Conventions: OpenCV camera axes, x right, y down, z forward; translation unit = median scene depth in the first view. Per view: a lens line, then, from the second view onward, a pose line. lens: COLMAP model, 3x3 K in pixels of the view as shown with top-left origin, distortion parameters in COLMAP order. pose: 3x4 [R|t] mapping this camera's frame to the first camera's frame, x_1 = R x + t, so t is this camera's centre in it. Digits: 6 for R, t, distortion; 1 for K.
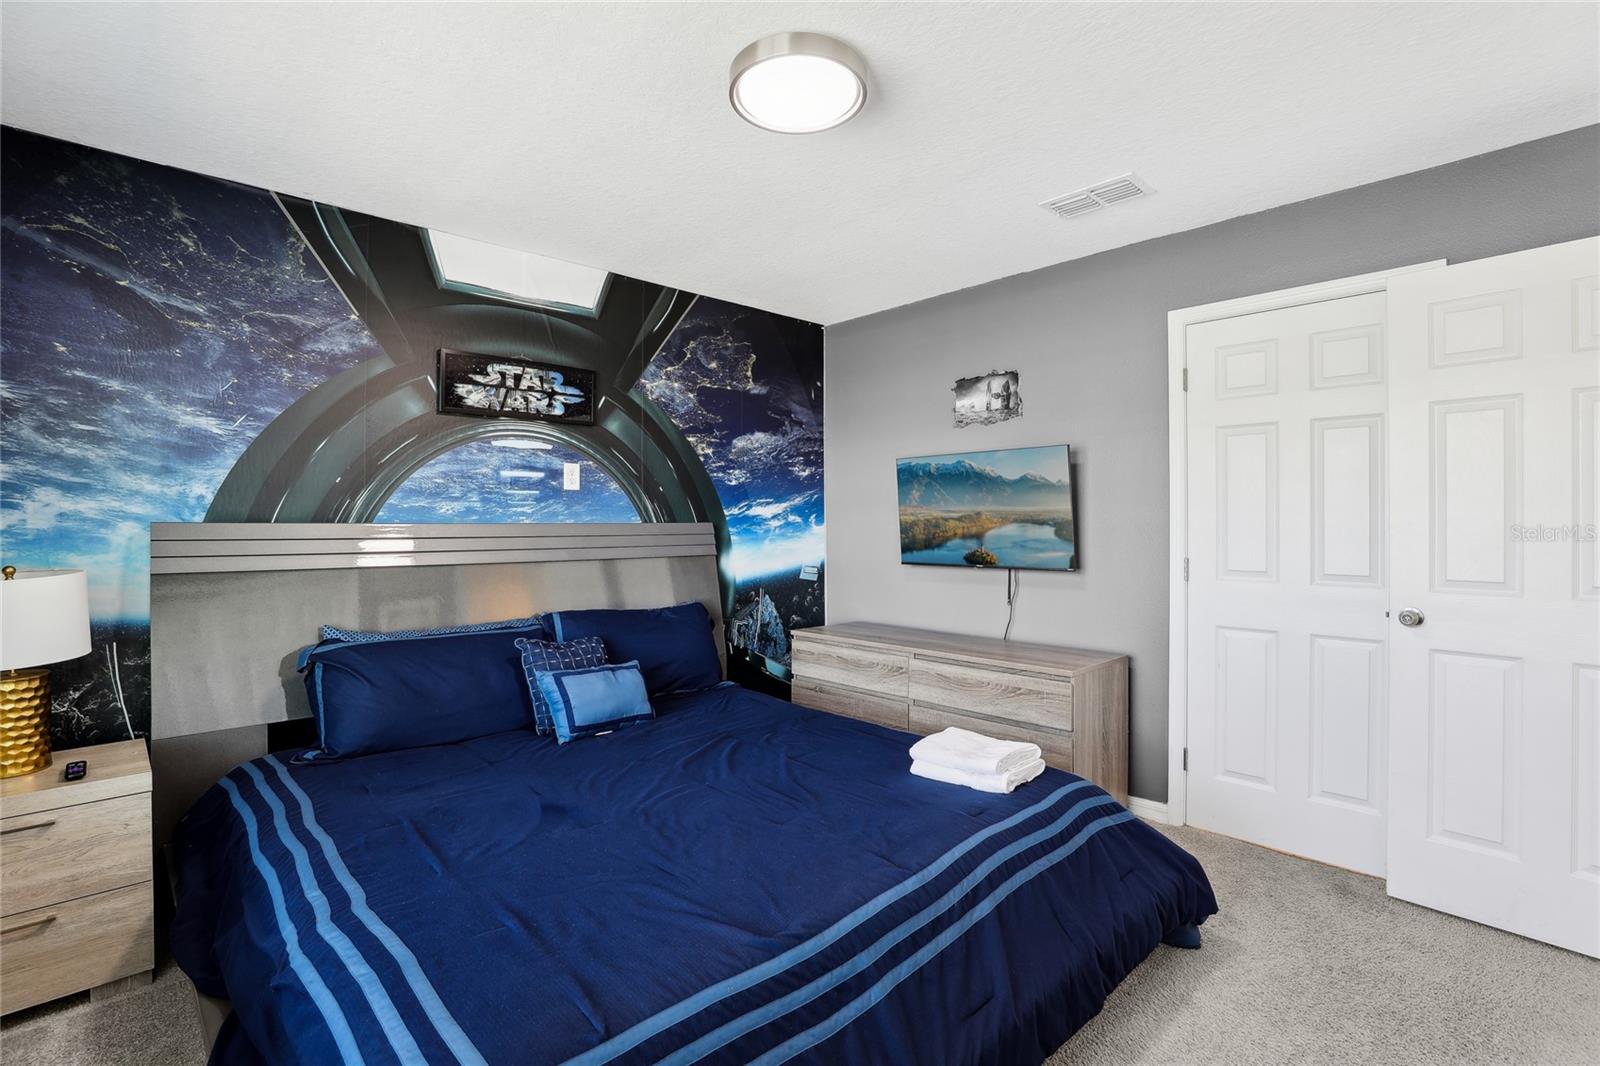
lens RADIAL K [[744.8, 0, 799.4], [0, 744.8, 527.9], [0, 0, 1]] dist [-0.034529, 0.004430]
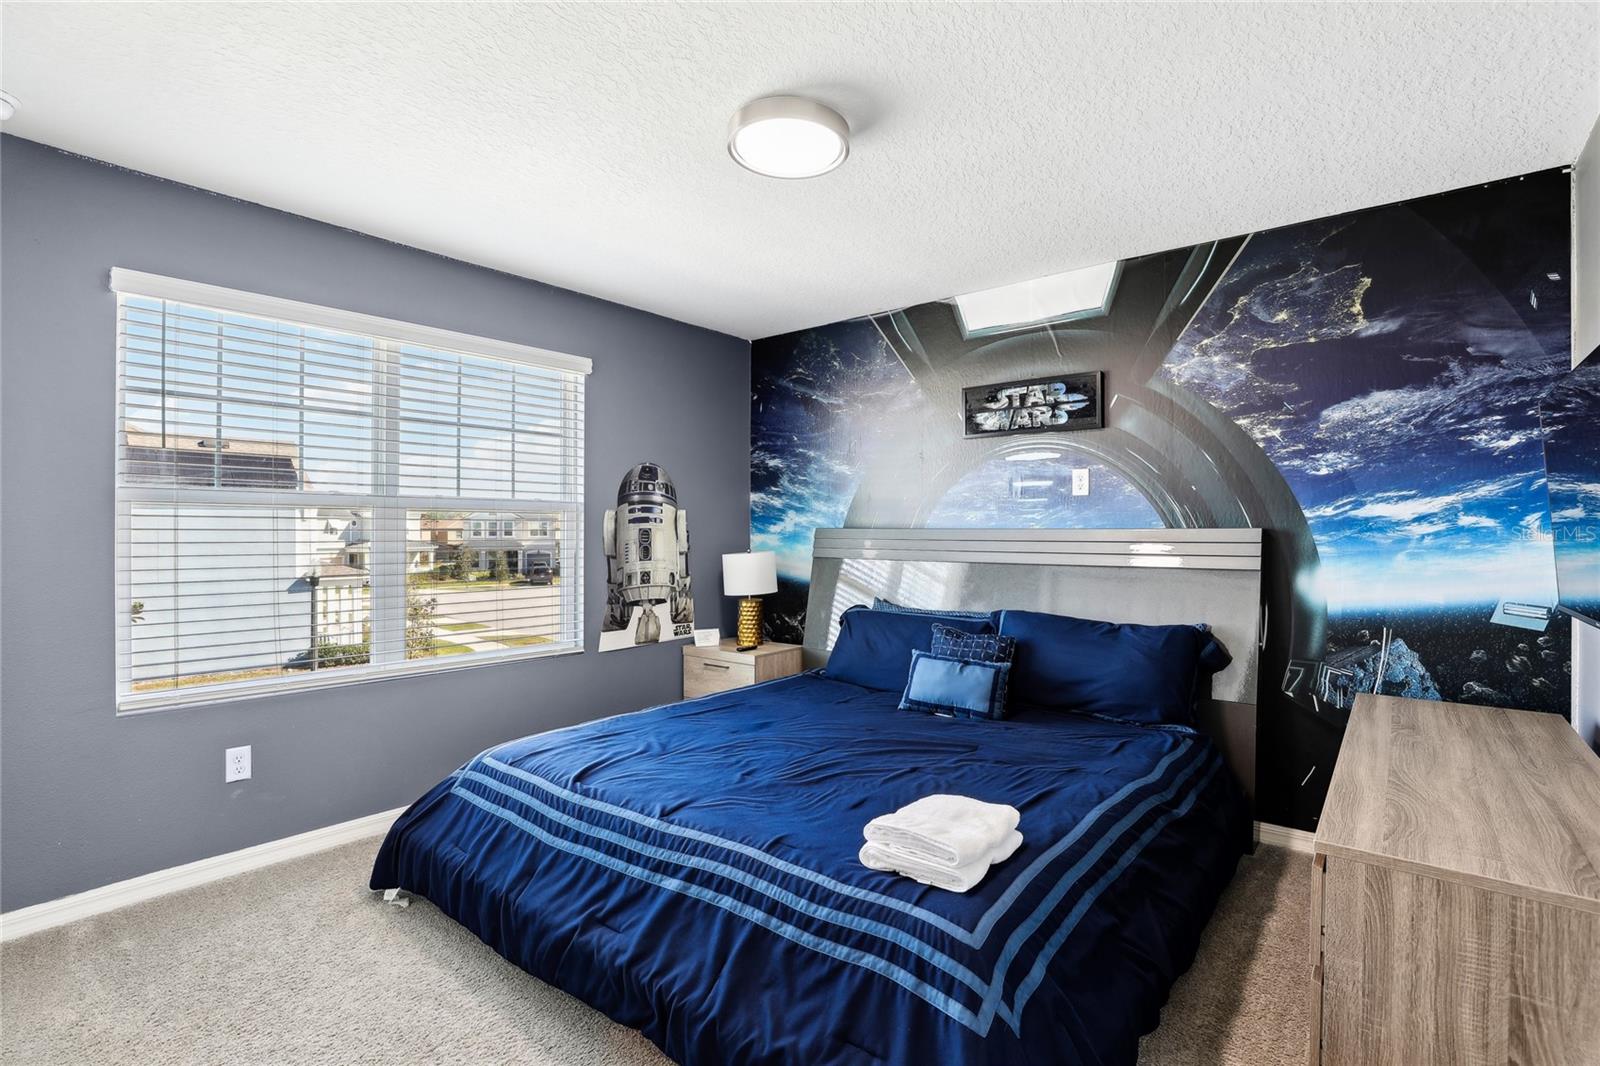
lens RADIAL K [[744.8, 0, 797.7], [0, 744.8, 533.5], [0, 0, 1]] dist [-0.034529, 0.004430]
pose [[0.129001, 0.008473, -0.991608, 0.579564], [-0.004937, 0.999957, 0.007903, -0.005172], [0.991632, 0.003876, 0.129038, 0.445686]]
